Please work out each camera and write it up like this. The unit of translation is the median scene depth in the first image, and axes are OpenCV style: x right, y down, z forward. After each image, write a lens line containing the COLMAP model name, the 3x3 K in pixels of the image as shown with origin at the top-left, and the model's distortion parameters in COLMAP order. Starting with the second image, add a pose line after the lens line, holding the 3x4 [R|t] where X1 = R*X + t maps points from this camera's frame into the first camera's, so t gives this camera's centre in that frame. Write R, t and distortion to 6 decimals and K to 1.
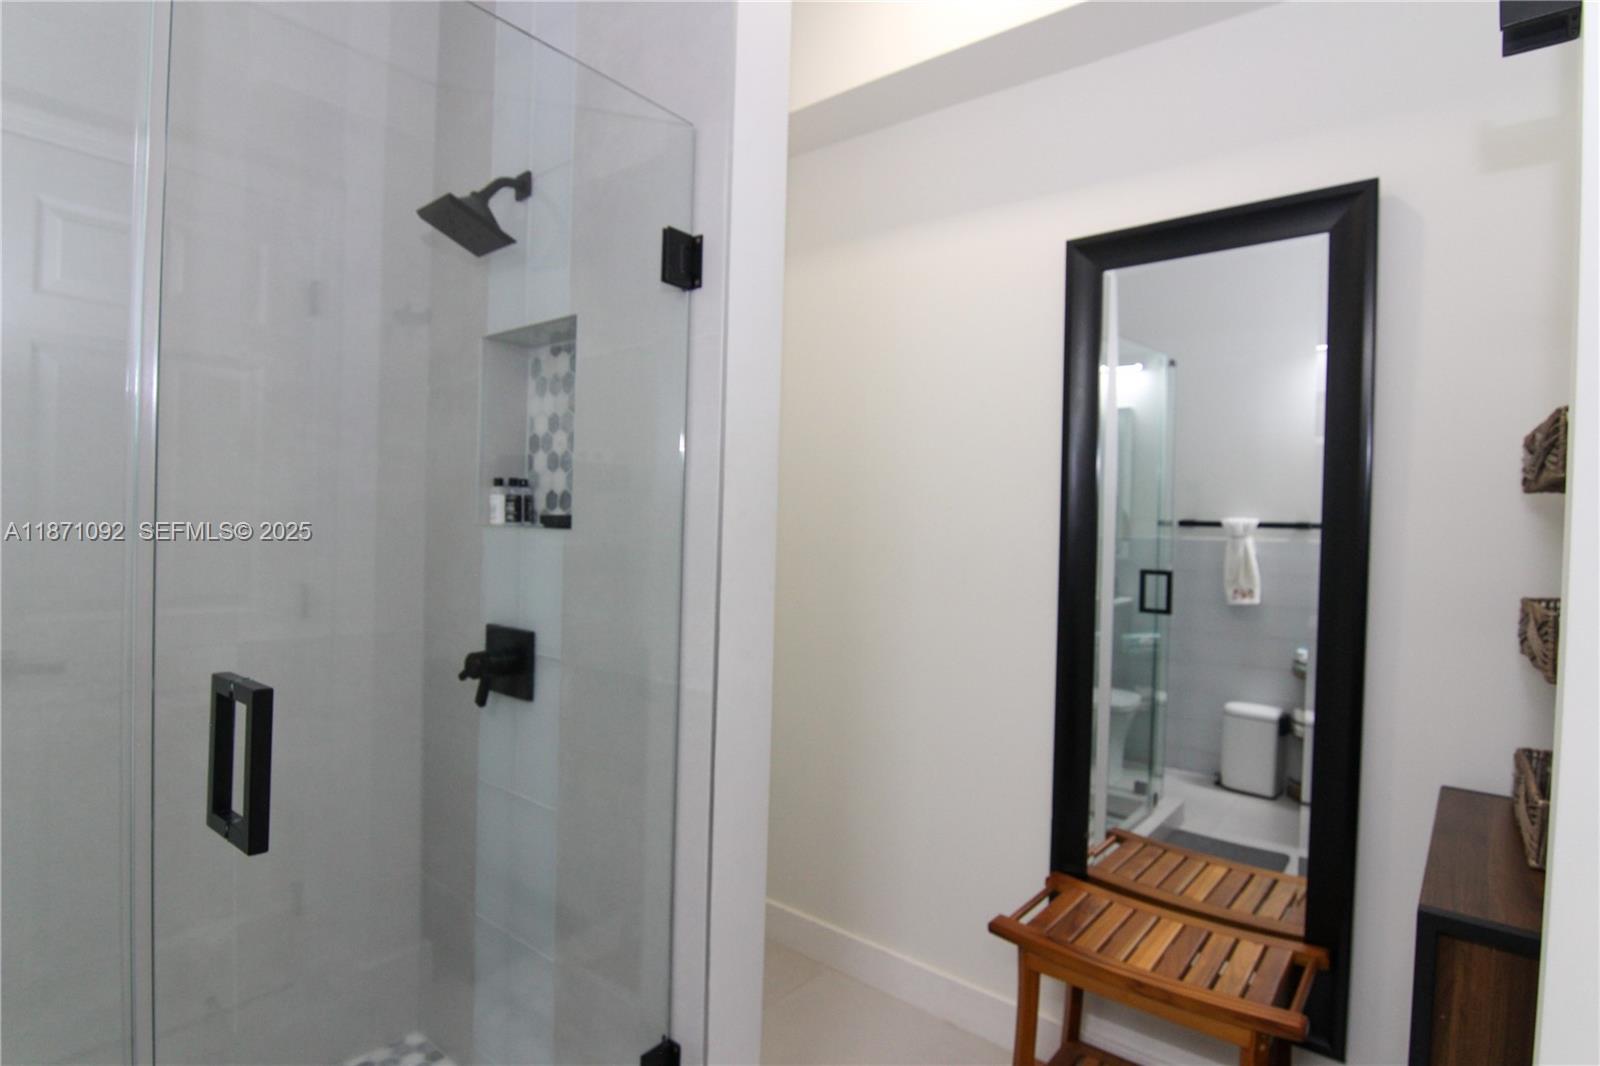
lens RADIAL K [[820.9, 0, 799.4], [0, 820.9, 540.3], [0, 0, 1]] dist [-0.003522, -0.000138]
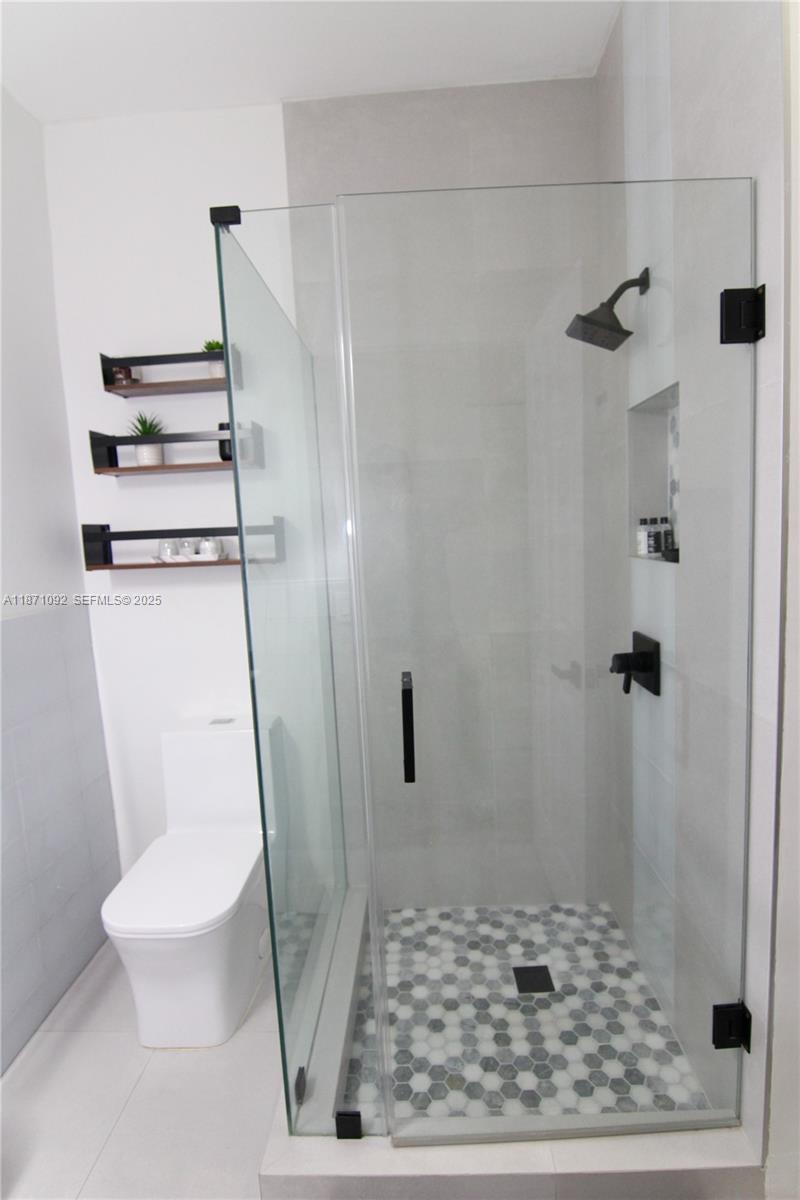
lens RADIAL K [[615.7, 0, 401.7], [0, 615.7, 596.4], [0, 0, 1]] dist [-0.003522, -0.000138]
pose [[0.614198, 0.023299, -0.788808, 0.176674], [0.062716, 0.994961, 0.078221, -0.057531], [0.786656, -0.097513, 0.609642, 0.108597]]
